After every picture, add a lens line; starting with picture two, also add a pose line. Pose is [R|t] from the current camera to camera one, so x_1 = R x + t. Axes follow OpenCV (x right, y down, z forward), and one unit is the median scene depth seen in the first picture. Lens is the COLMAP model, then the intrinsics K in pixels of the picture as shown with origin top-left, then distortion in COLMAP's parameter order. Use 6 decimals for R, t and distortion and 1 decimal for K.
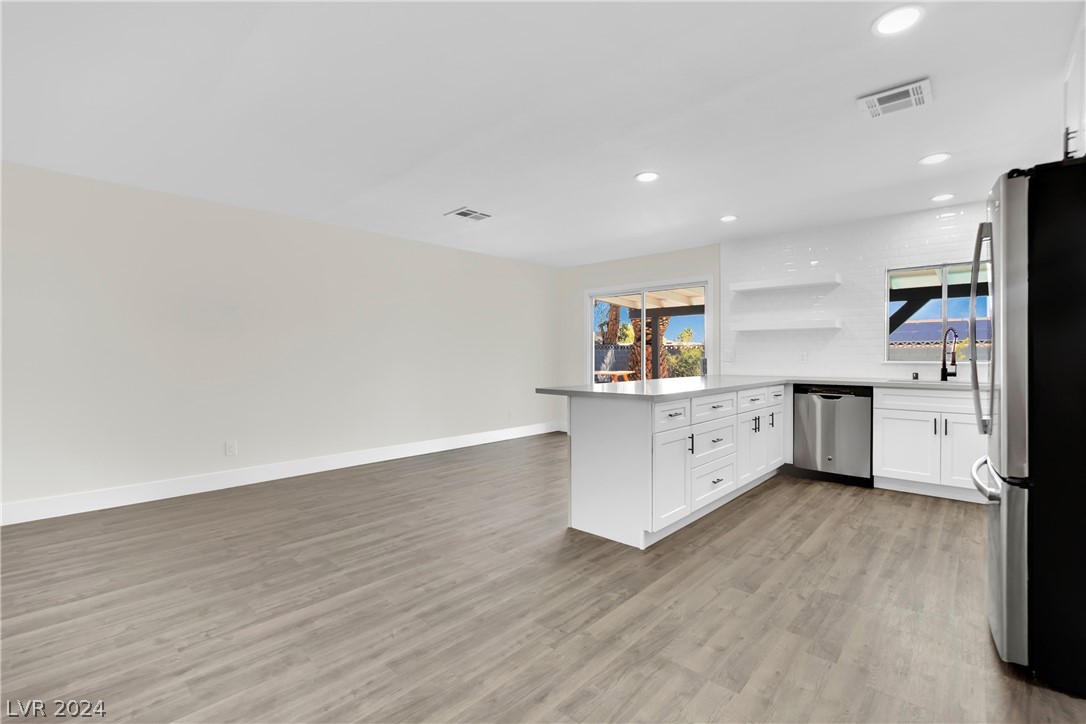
lens RADIAL K [[457.1, 0, 530.4], [0, 457.1, 354.6], [0, 0, 1]] dist [-0.031205, -0.000530]
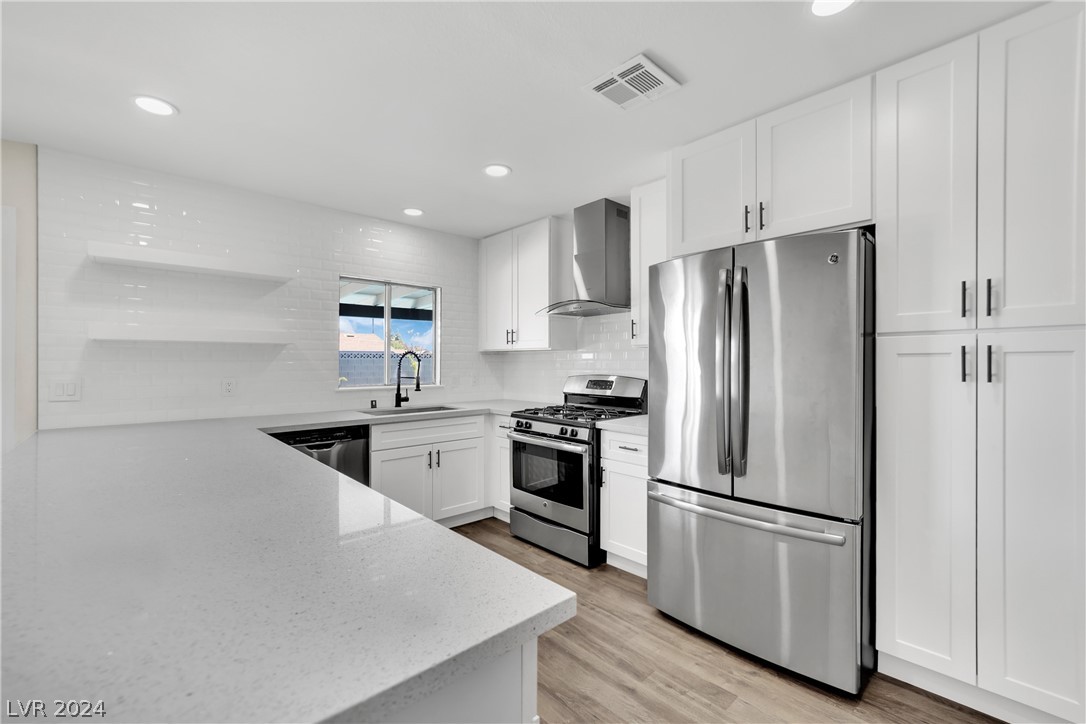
lens RADIAL K [[457.1, 0, 530.4], [0, 457.1, 354.6], [0, 0, 1]] dist [-0.031205, -0.000530]
pose [[0.050539, 0.010637, 0.998665, -0.013337], [0.000239, 0.999943, -0.010663, -0.041863], [-0.998722, 0.000777, 0.050534, 0.695071]]
